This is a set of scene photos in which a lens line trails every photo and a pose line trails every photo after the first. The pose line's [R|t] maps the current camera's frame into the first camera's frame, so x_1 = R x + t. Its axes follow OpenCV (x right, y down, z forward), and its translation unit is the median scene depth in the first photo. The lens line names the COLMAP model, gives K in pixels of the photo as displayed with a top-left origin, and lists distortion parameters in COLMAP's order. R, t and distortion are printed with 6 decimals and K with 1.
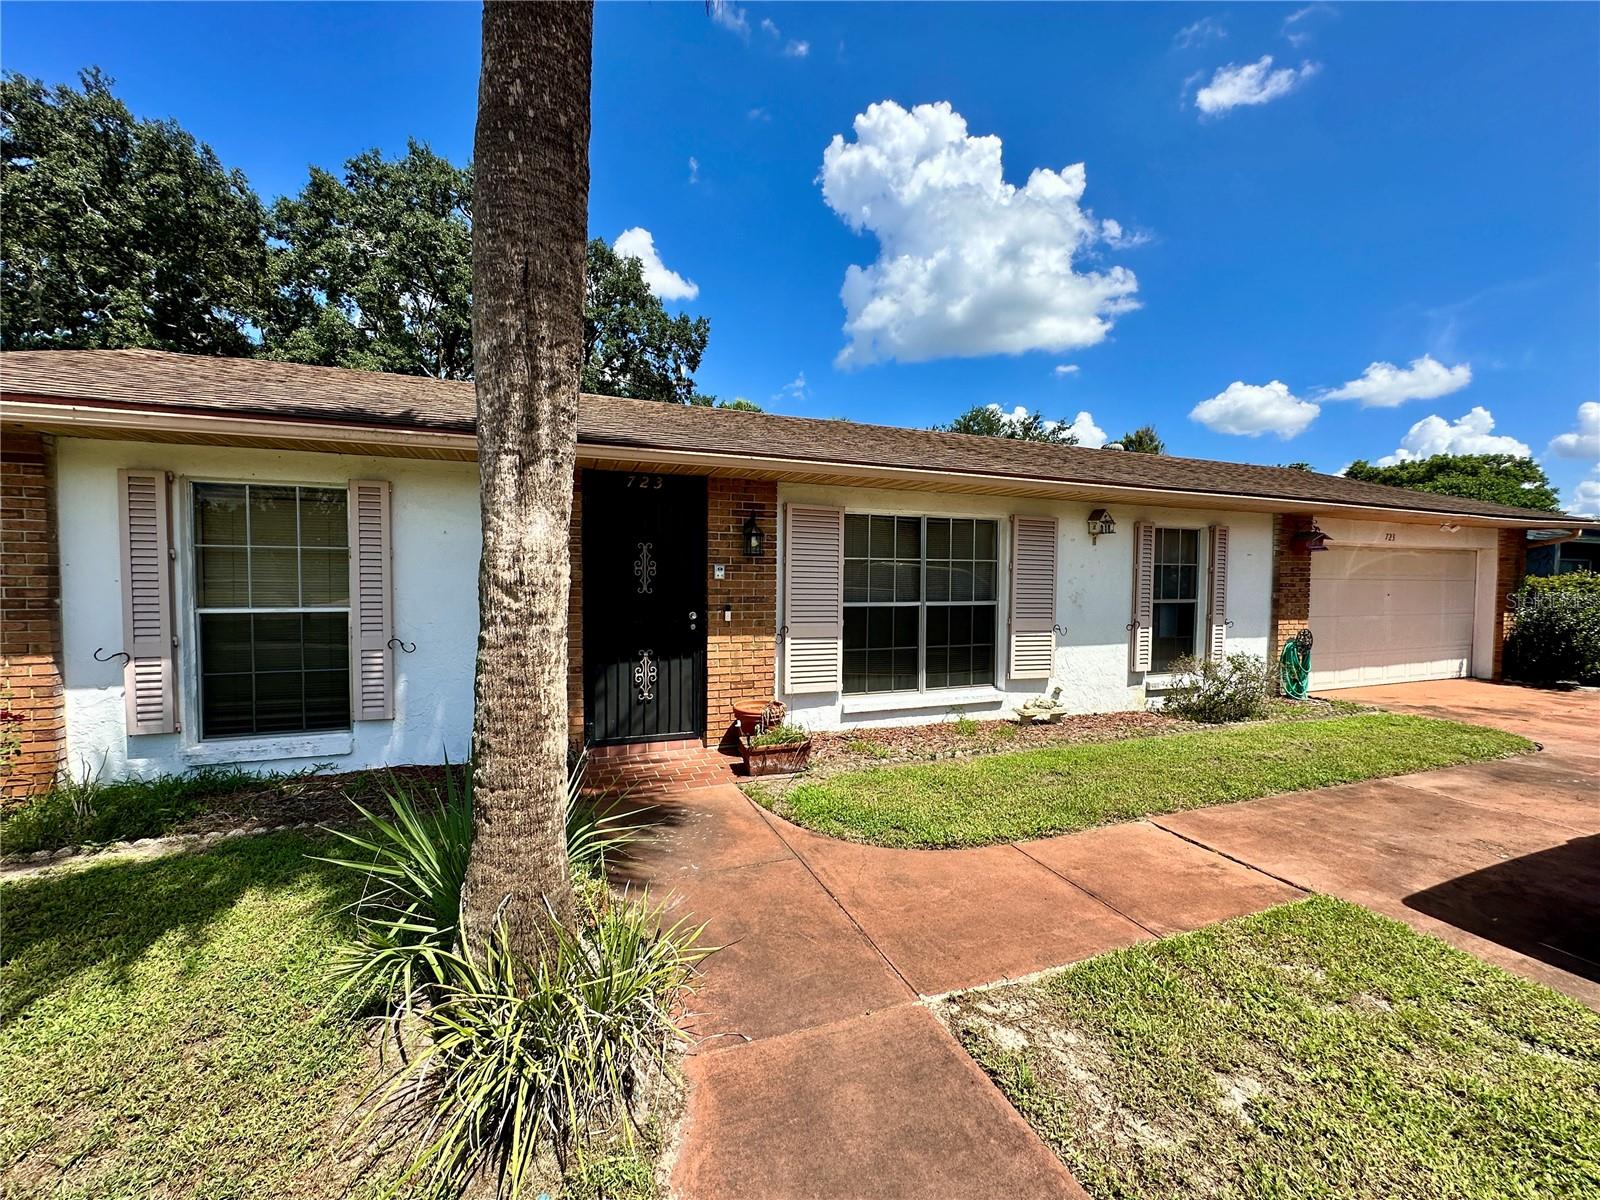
lens RADIAL K [[640.8, 0, 800.0], [0, 640.8, 600.0], [0, 0, 1]] dist [-0.002714, 0.000101]
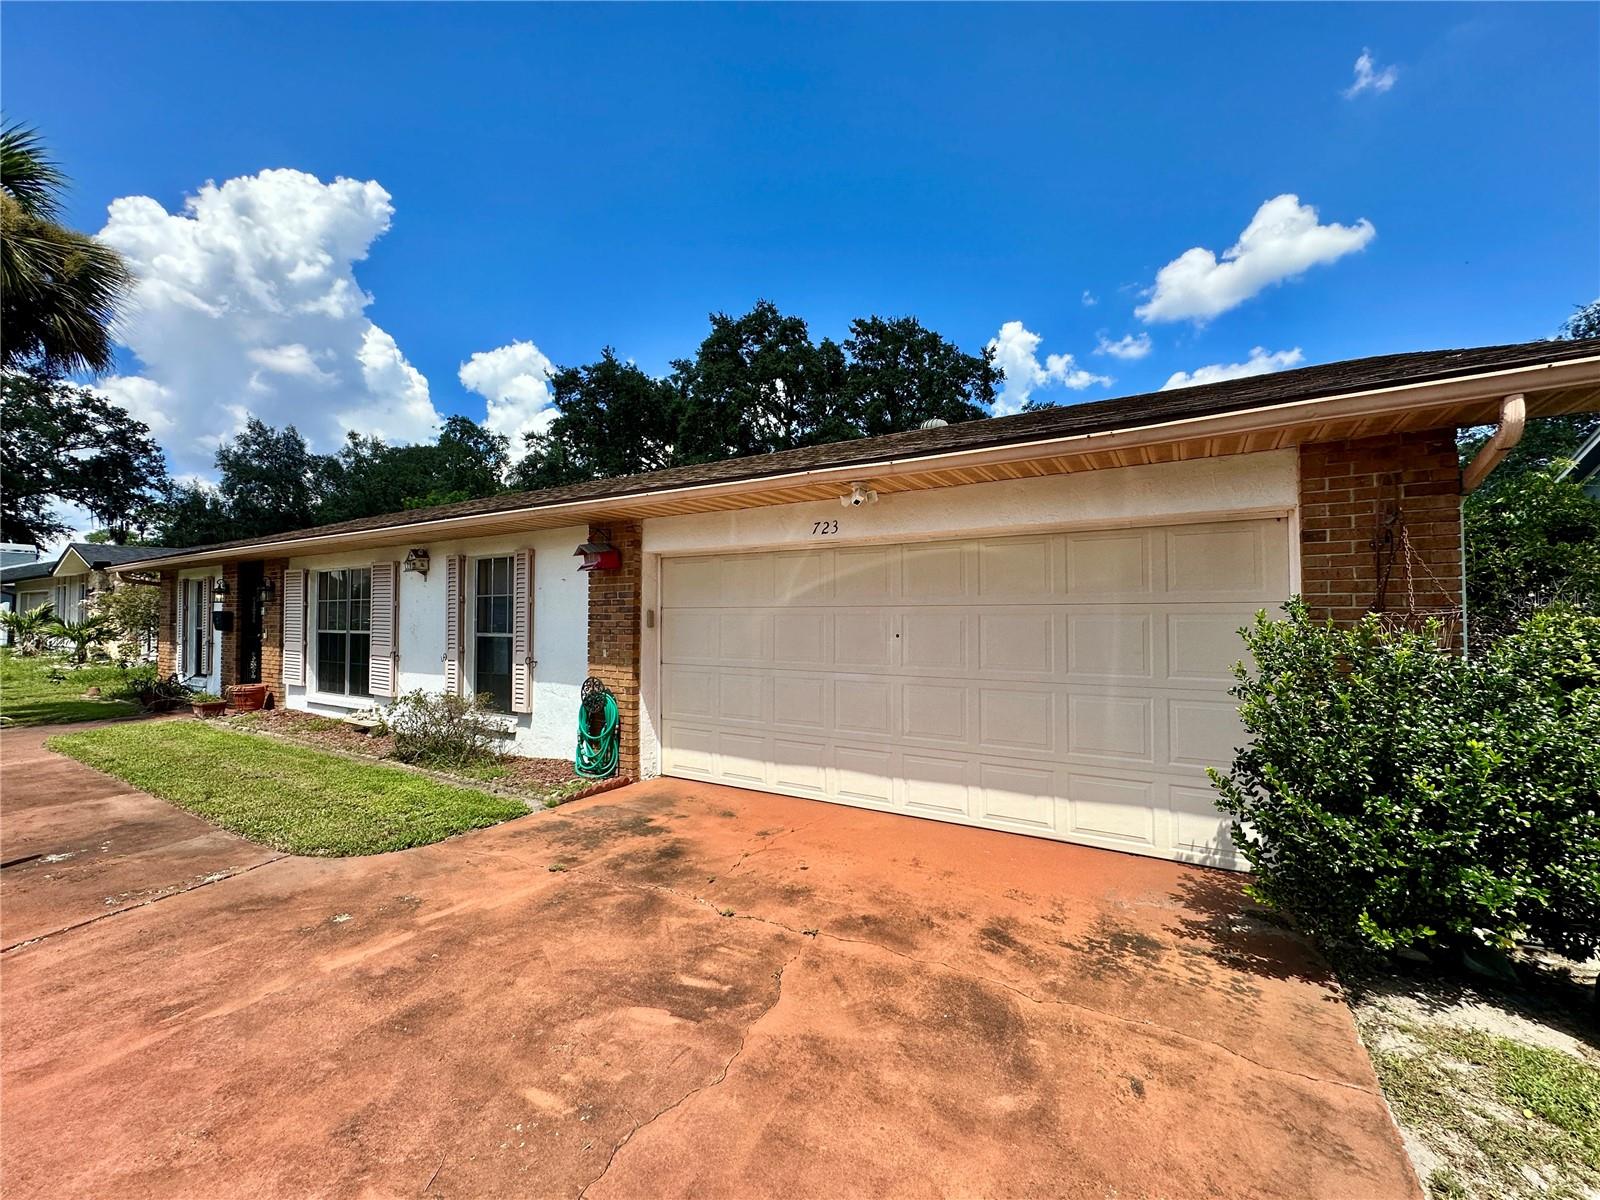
lens RADIAL K [[640.8, 0, 800.0], [0, 640.8, 600.0], [0, 0, 1]] dist [-0.002714, 0.000101]
pose [[0.601711, -0.030689, -0.798124, 1.679849], [-0.025870, 0.997988, -0.057878, -0.006578], [0.798295, 0.055474, 0.599706, 0.834146]]
